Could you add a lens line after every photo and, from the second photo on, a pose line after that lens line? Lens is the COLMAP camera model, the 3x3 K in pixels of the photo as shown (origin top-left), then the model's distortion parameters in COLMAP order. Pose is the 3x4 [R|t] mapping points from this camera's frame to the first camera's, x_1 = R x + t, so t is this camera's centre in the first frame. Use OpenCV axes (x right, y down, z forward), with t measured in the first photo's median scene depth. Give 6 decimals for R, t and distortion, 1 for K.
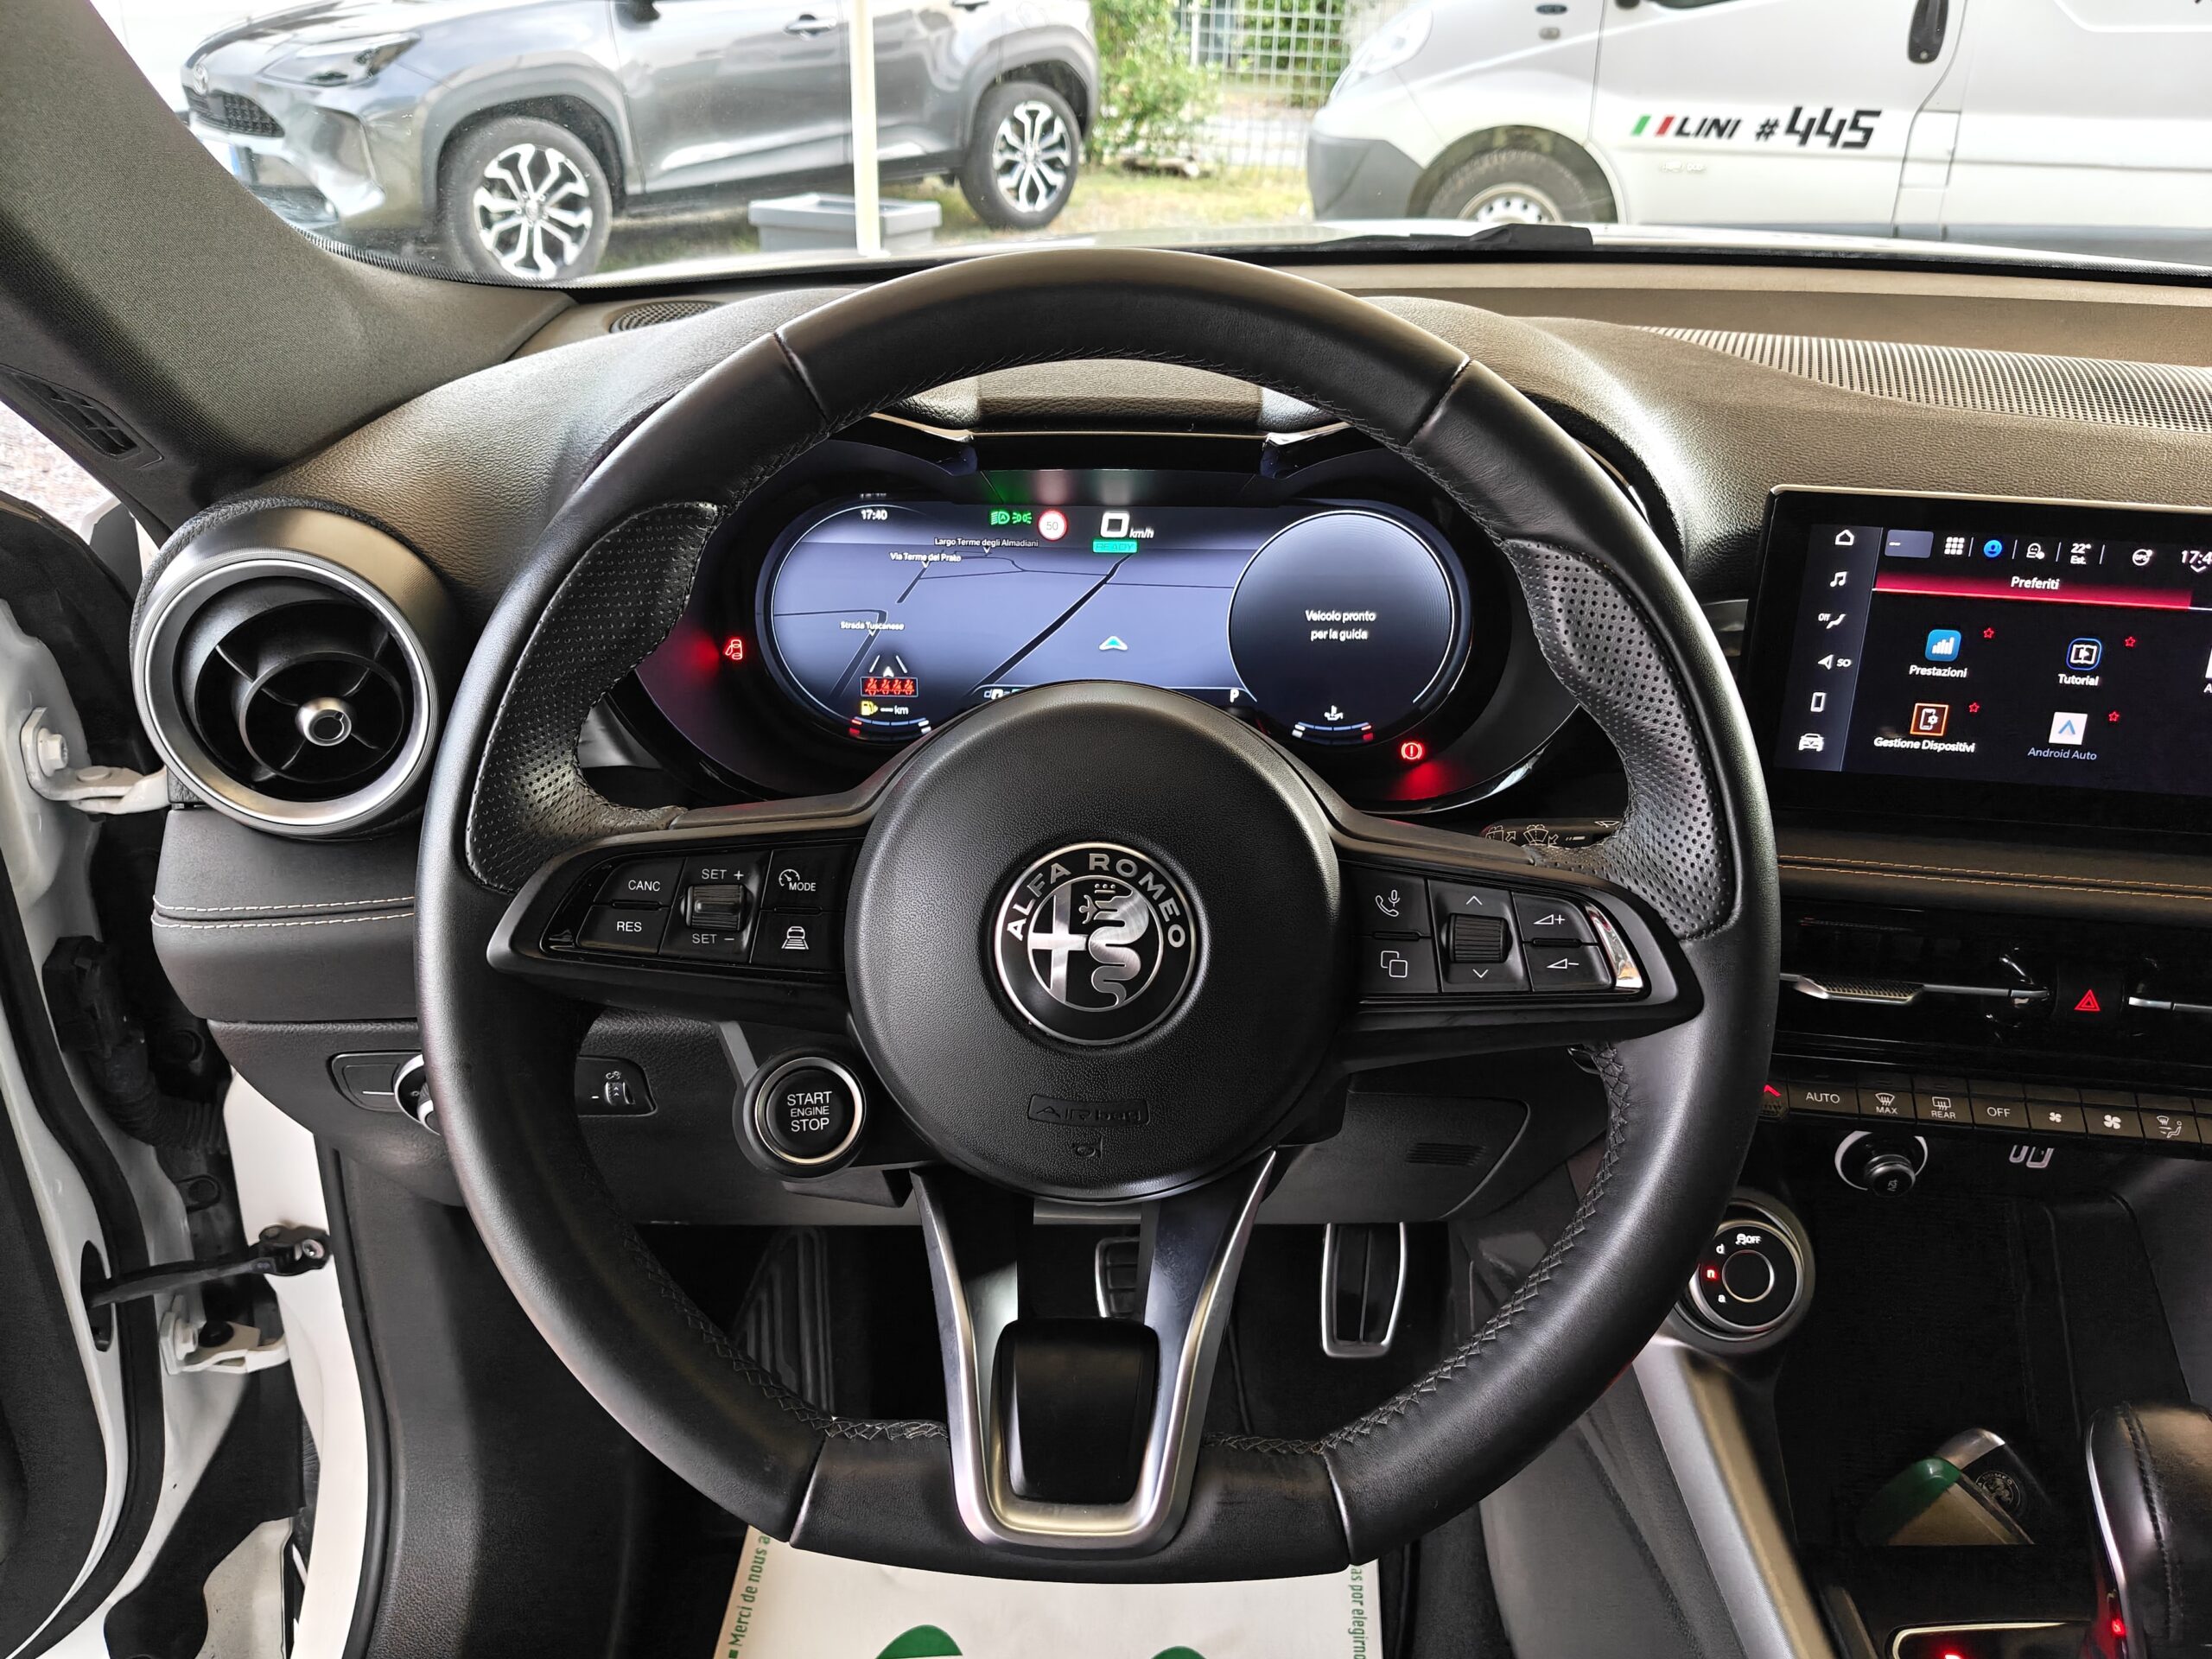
lens RADIAL K [[1736.7, 0, 1159.0], [0, 1736.7, 822.5], [0, 0, 1]] dist [0.118996, -0.273562]
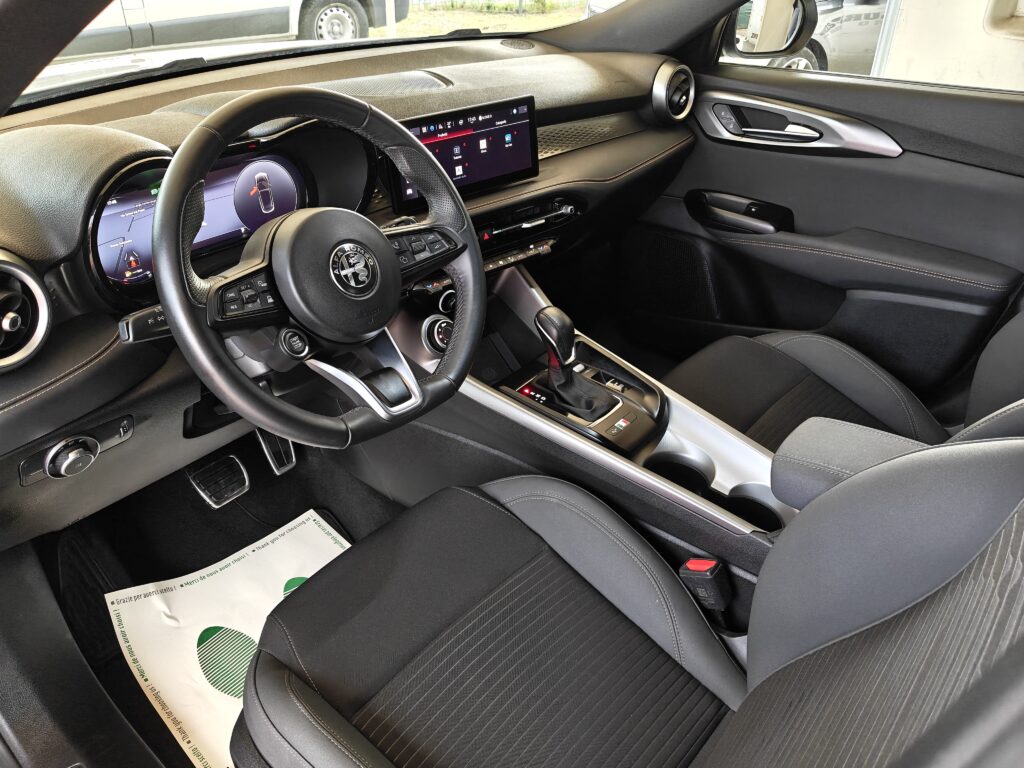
lens RADIAL K [[804.2, 0, 515.2], [0, 804.2, 381.6], [0, 0, 1]] dist [0.070575, -0.149536]
pose [[0.648623, -0.406089, 0.643724, -0.082516], [0.344123, 0.910855, 0.227865, 0.000901], [-0.678873, 0.073721, 0.730546, -0.040272]]
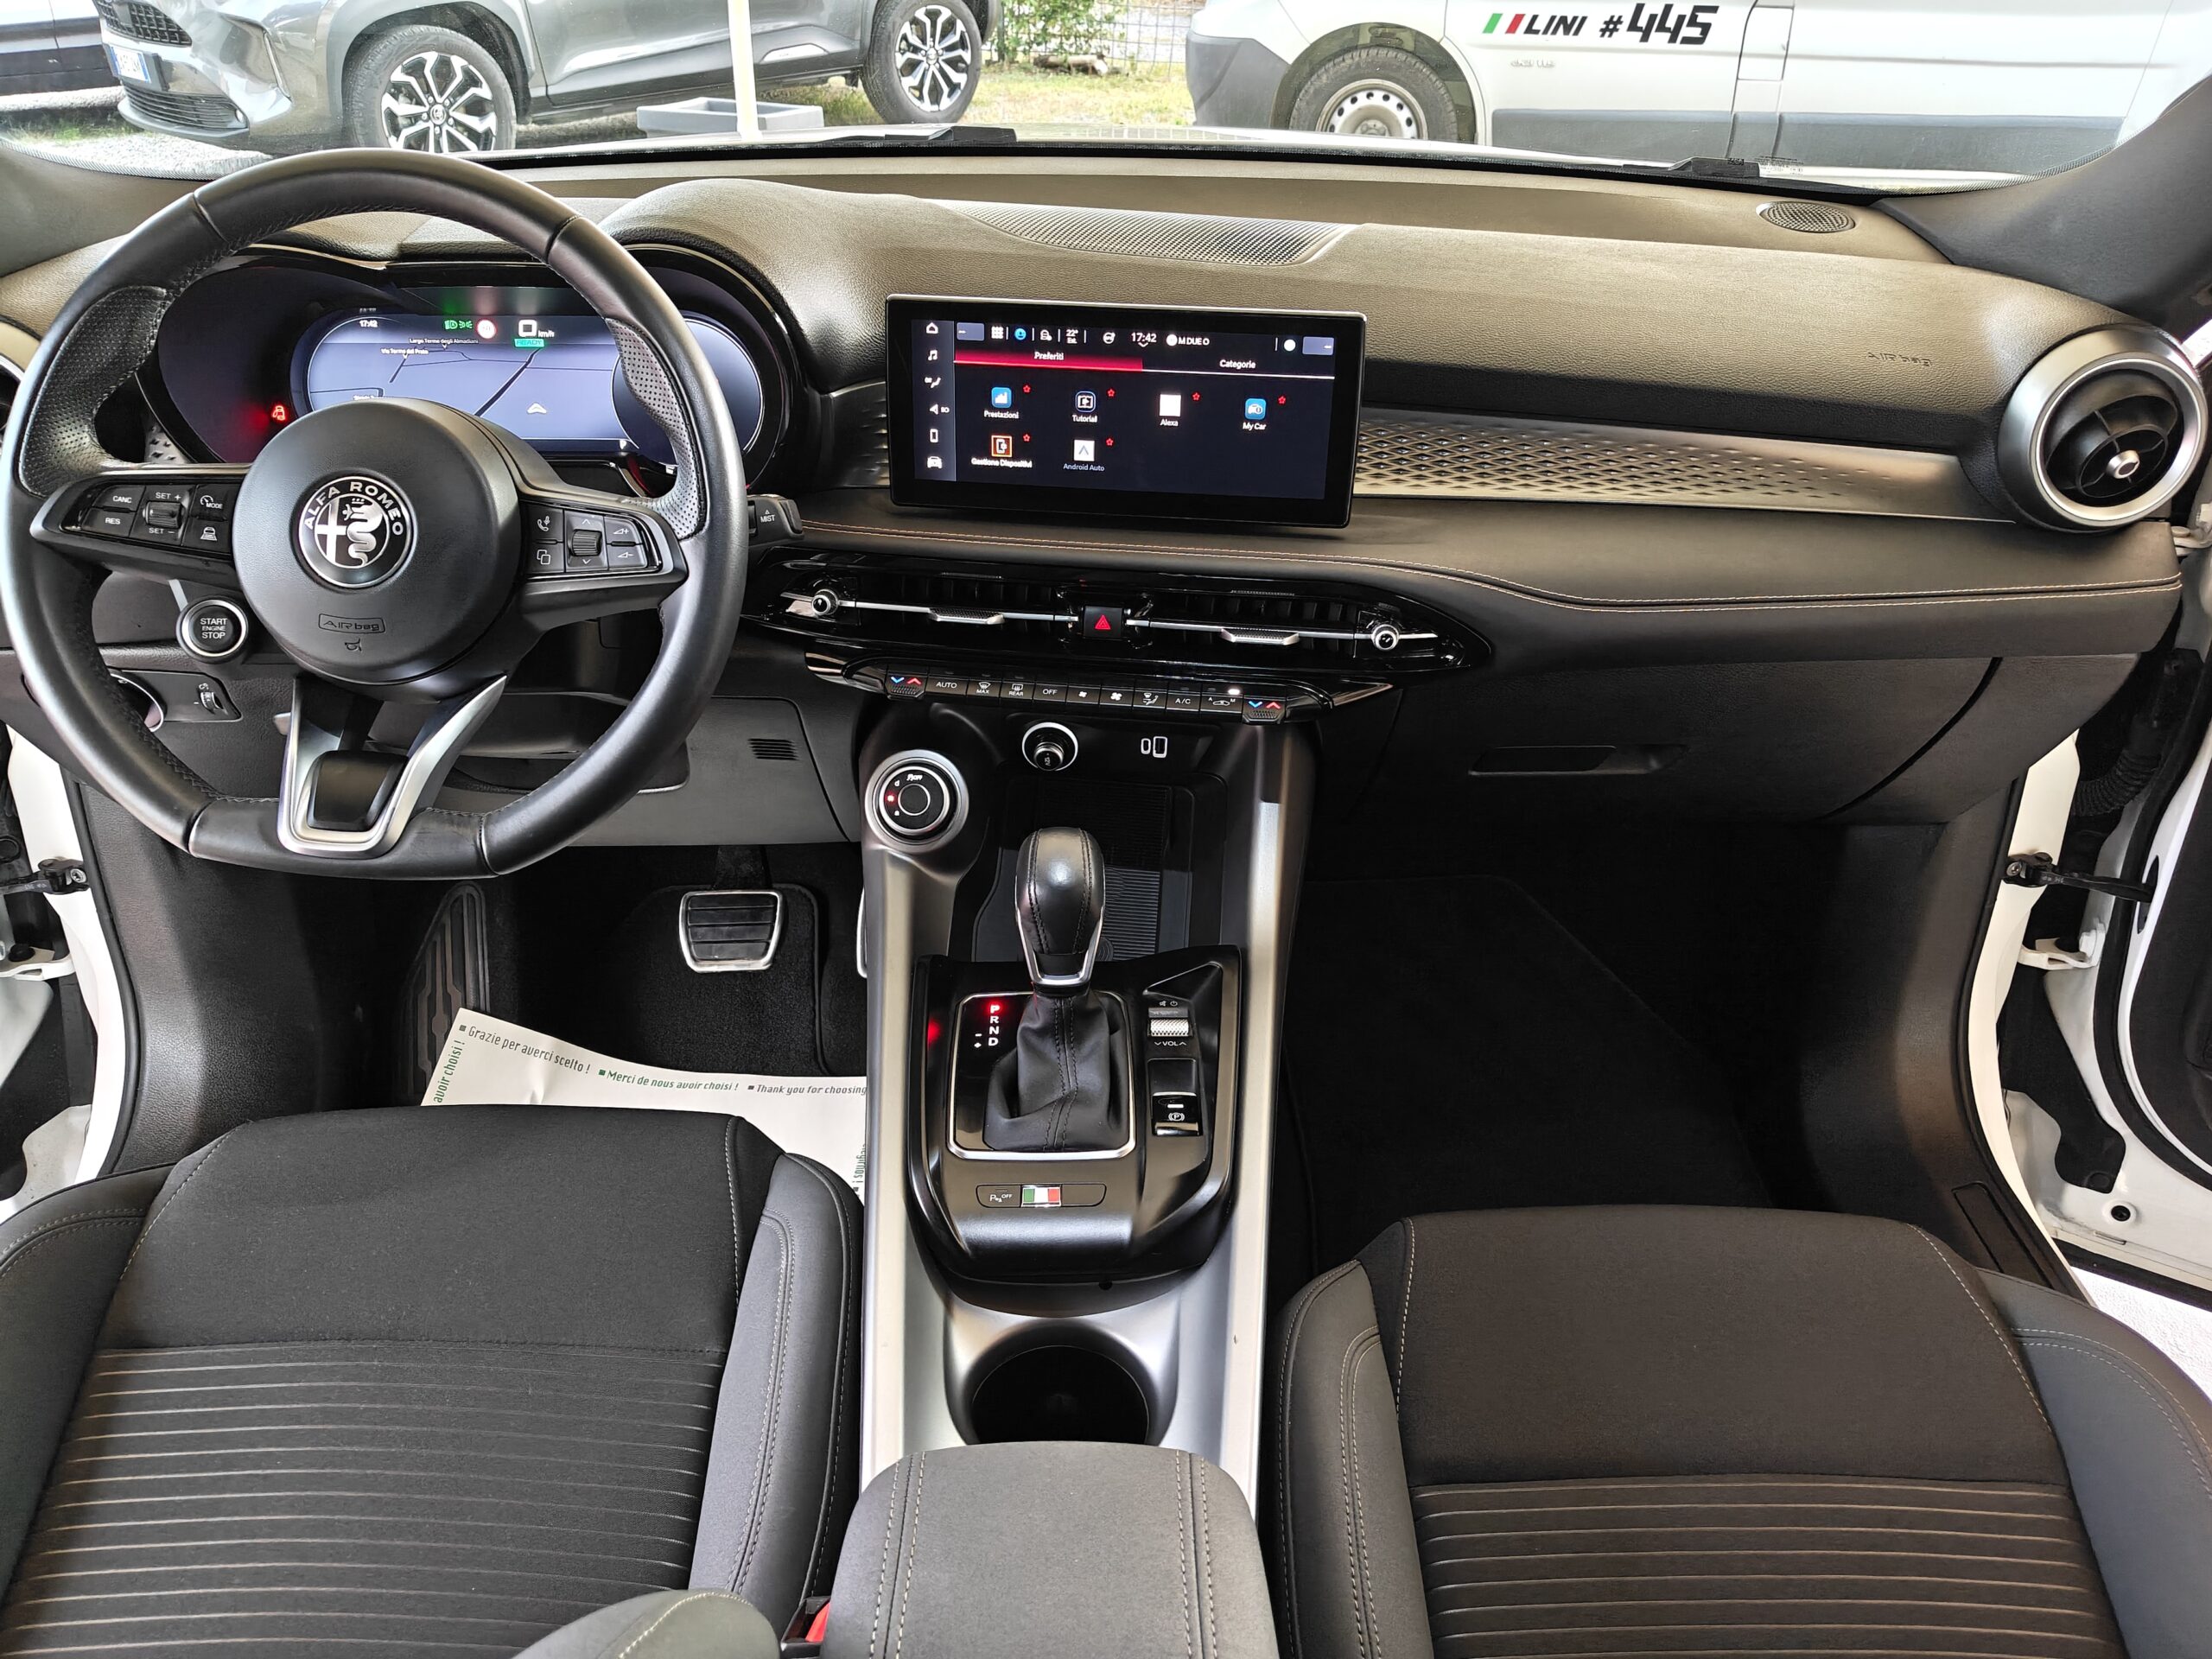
lens RADIAL K [[1737.2, 0, 1112.8], [0, 1737.2, 824.4], [0, 0, 1]] dist [0.070575, -0.149536]
pose [[0.999957, -0.003745, -0.008460, 0.060884], [0.004190, 0.998571, 0.053273, 0.022170], [0.008249, -0.053306, 0.998544, -0.066076]]
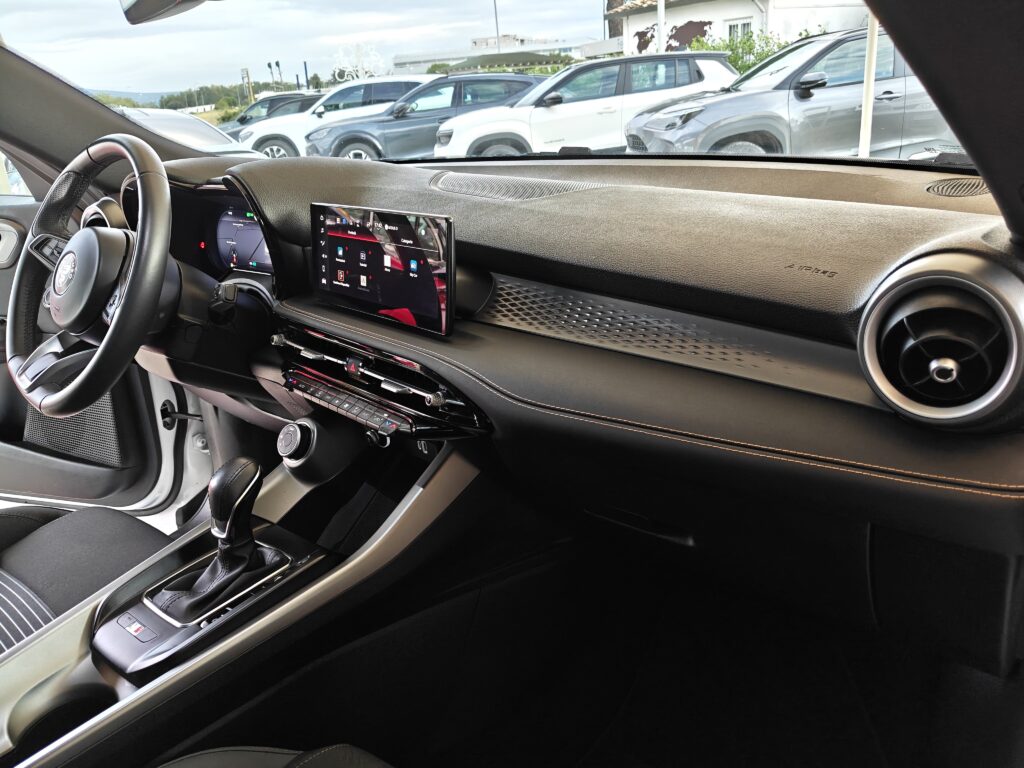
lens RADIAL K [[804.2, 0, 515.2], [0, 804.2, 381.6], [0, 0, 1]] dist [0.070575, -0.149536]
pose [[0.756479, 0.158121, -0.634616, 0.182542], [-0.219916, 0.975331, -0.019131, 0.009868], [0.615936, 0.154034, 0.772591, 0.008892]]
